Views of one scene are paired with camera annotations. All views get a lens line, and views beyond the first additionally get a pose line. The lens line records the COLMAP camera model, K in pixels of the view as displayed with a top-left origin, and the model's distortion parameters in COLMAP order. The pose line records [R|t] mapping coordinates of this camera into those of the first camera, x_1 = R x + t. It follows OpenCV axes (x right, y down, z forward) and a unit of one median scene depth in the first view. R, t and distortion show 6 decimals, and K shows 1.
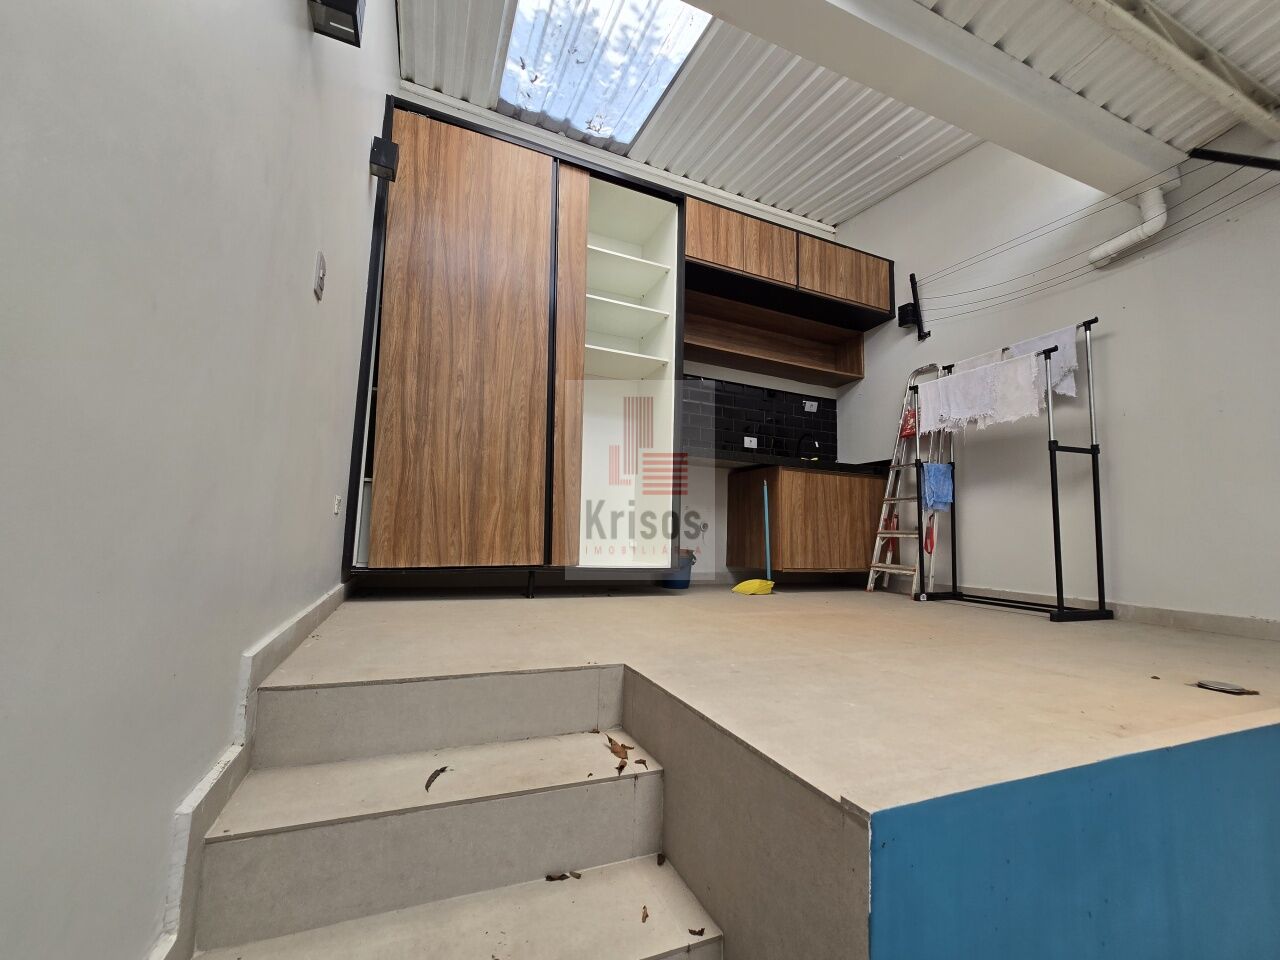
lens RADIAL K [[526.6, 0, 640.0], [0, 526.6, 480.0], [0, 0, 1]] dist [-0.002429, -0.000091]
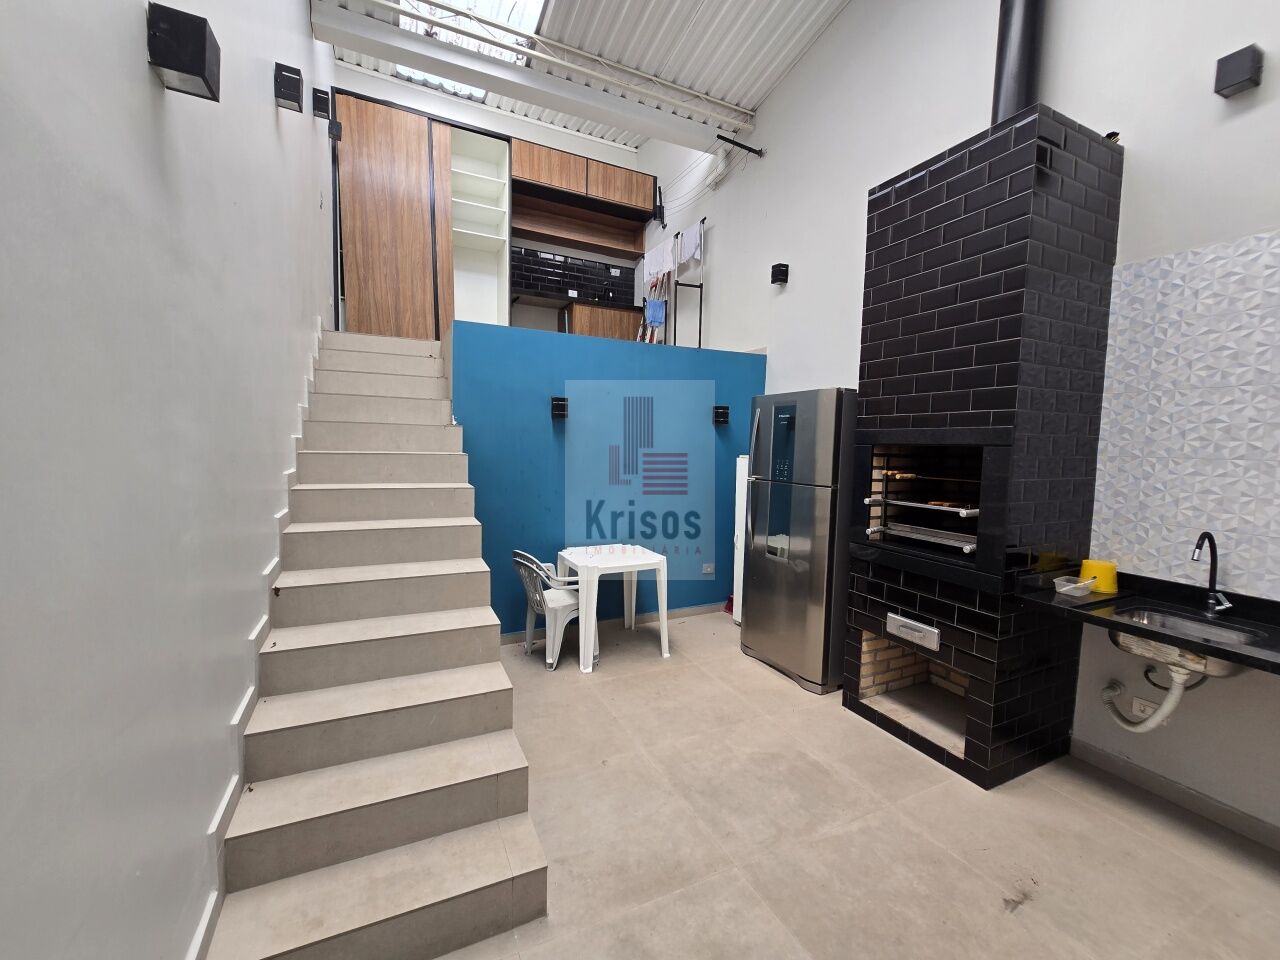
lens RADIAL K [[526.6, 0, 640.0], [0, 526.6, 480.0], [0, 0, 1]] dist [-0.002429, -0.000091]
pose [[0.998640, -0.011356, 0.050891, 0.478831], [0.001732, 0.982684, 0.185284, 0.289627], [-0.052113, -0.184944, 0.981366, -1.089632]]
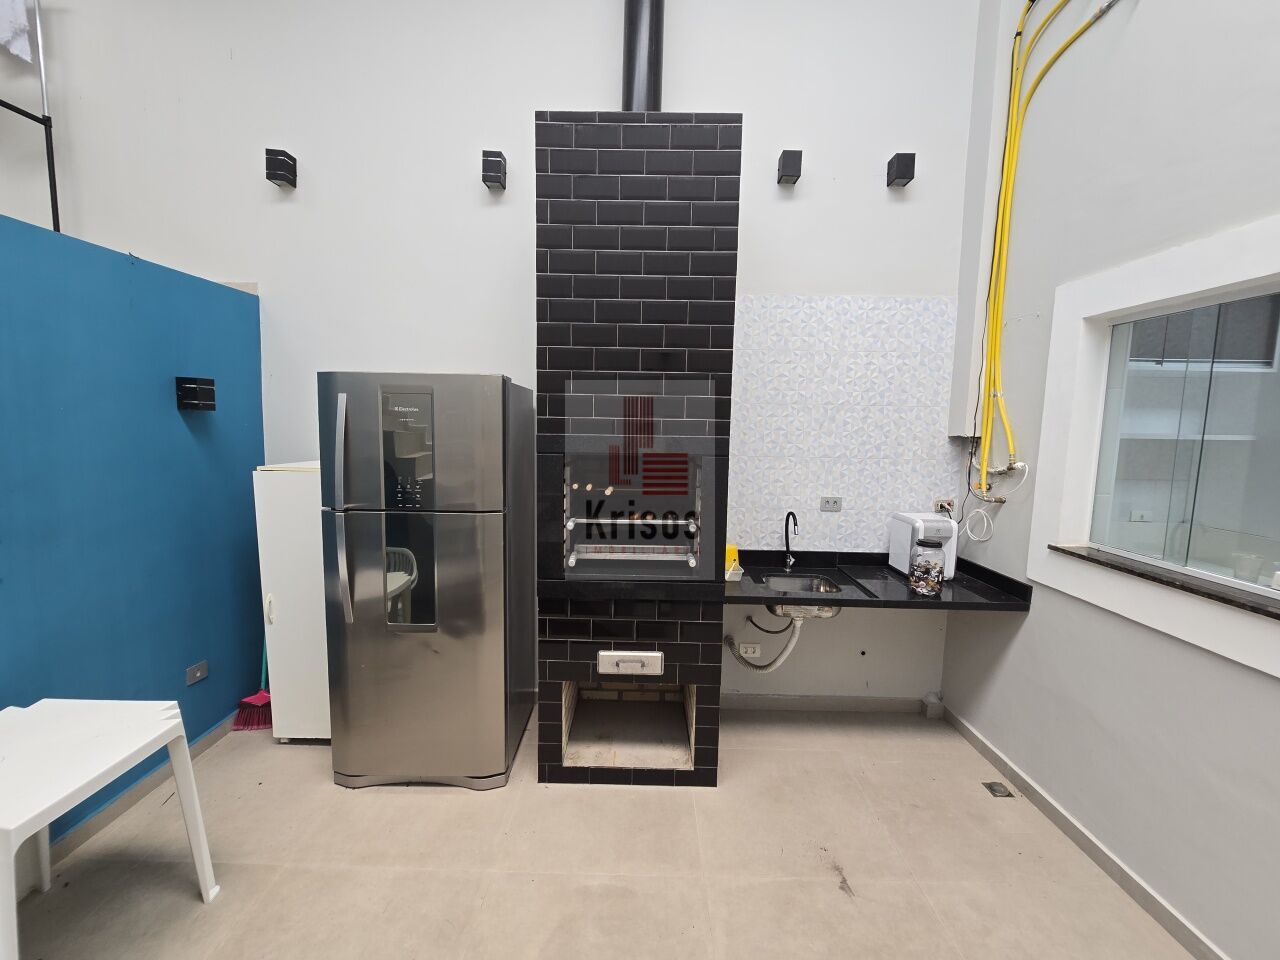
lens RADIAL K [[526.6, 0, 640.0], [0, 526.6, 480.0], [0, 0, 1]] dist [-0.002429, -0.000091]
pose [[0.391288, -0.116939, 0.912808, 0.284745], [-0.113098, 0.978264, 0.173806, 0.297592], [-0.913292, -0.171245, 0.369558, -0.516916]]
